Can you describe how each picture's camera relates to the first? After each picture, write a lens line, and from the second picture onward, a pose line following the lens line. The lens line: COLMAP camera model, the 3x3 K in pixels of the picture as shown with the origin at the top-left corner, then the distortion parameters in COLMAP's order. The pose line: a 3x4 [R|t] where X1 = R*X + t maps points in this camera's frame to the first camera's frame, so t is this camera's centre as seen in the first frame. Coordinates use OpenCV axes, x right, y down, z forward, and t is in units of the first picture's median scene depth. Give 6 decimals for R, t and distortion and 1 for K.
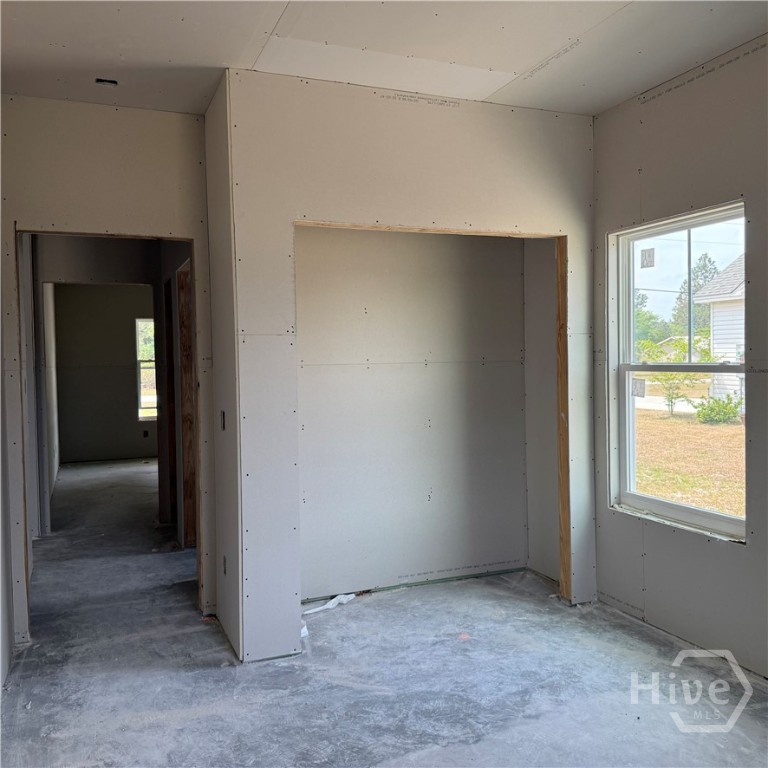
lens RADIAL K [[727.2, 0, 384.9], [0, 727.2, 384.6], [0, 0, 1]] dist [0.026305, 0.000000]
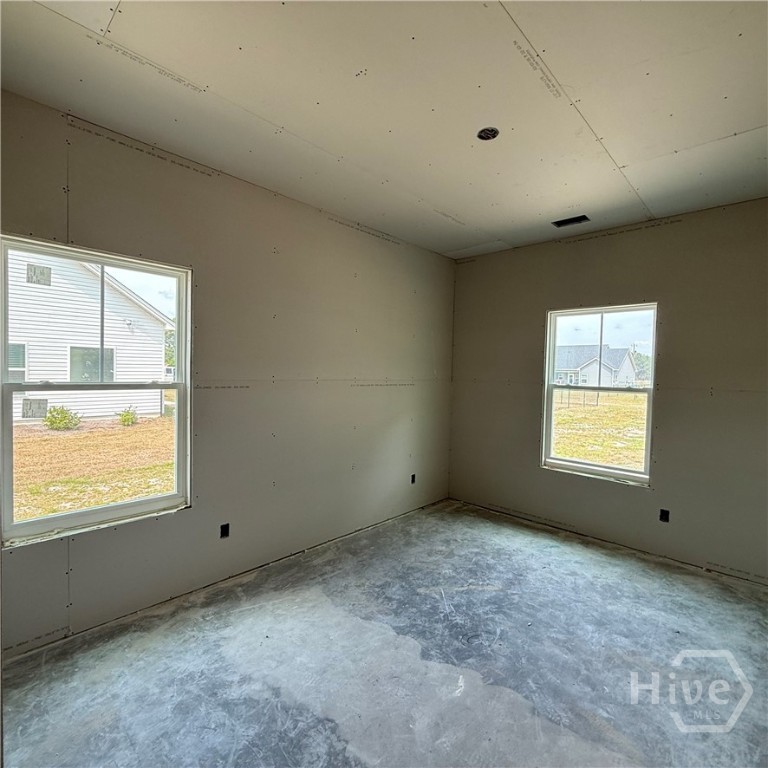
lens RADIAL K [[408.8, 0, 381.8], [0, 408.8, 386.8], [0, 0, 1]] dist [0.001520, 0.001060]
pose [[-0.401277, -0.025955, 0.915589, -0.393948], [0.018861, 0.999152, 0.036590, -0.042726], [-0.915762, 0.031951, -0.400448, 0.965903]]
